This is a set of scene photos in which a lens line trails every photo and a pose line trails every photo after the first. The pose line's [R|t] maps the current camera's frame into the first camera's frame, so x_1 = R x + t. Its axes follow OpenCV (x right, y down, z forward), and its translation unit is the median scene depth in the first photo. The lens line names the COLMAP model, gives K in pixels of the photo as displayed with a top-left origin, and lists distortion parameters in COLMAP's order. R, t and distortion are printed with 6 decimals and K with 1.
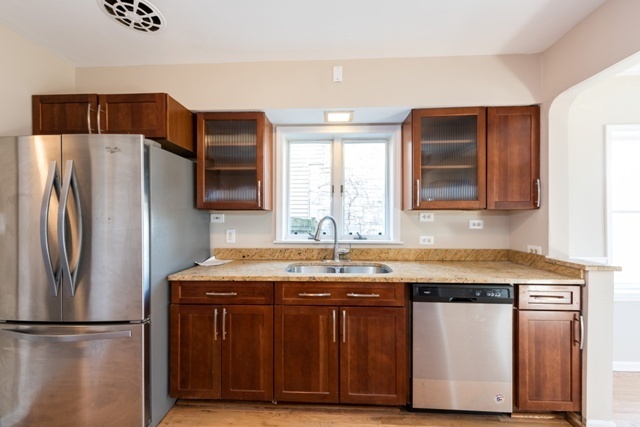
lens RADIAL K [[253.2, 0, 319.1], [0, 253.2, 216.5], [0, 0, 1]] dist [0.003498, 0.000125]
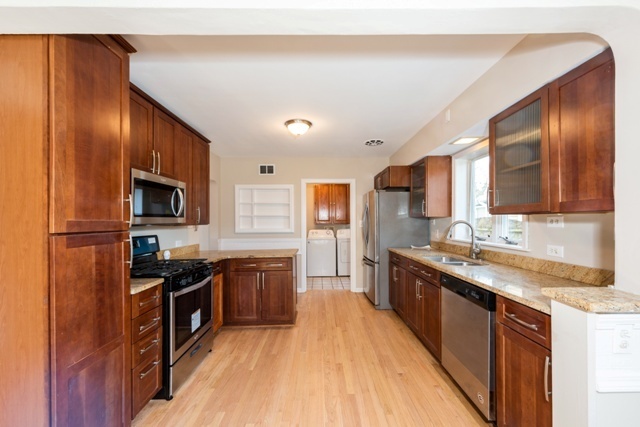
lens RADIAL K [[253.2, 0, 319.2], [0, 253.2, 218.3], [0, 0, 1]] dist [0.003498, 0.000125]
pose [[0.065060, -0.006577, -0.997860, 1.201679], [0.000587, 0.999978, -0.006552, -0.005092], [0.997881, -0.000160, 0.065063, 0.200232]]
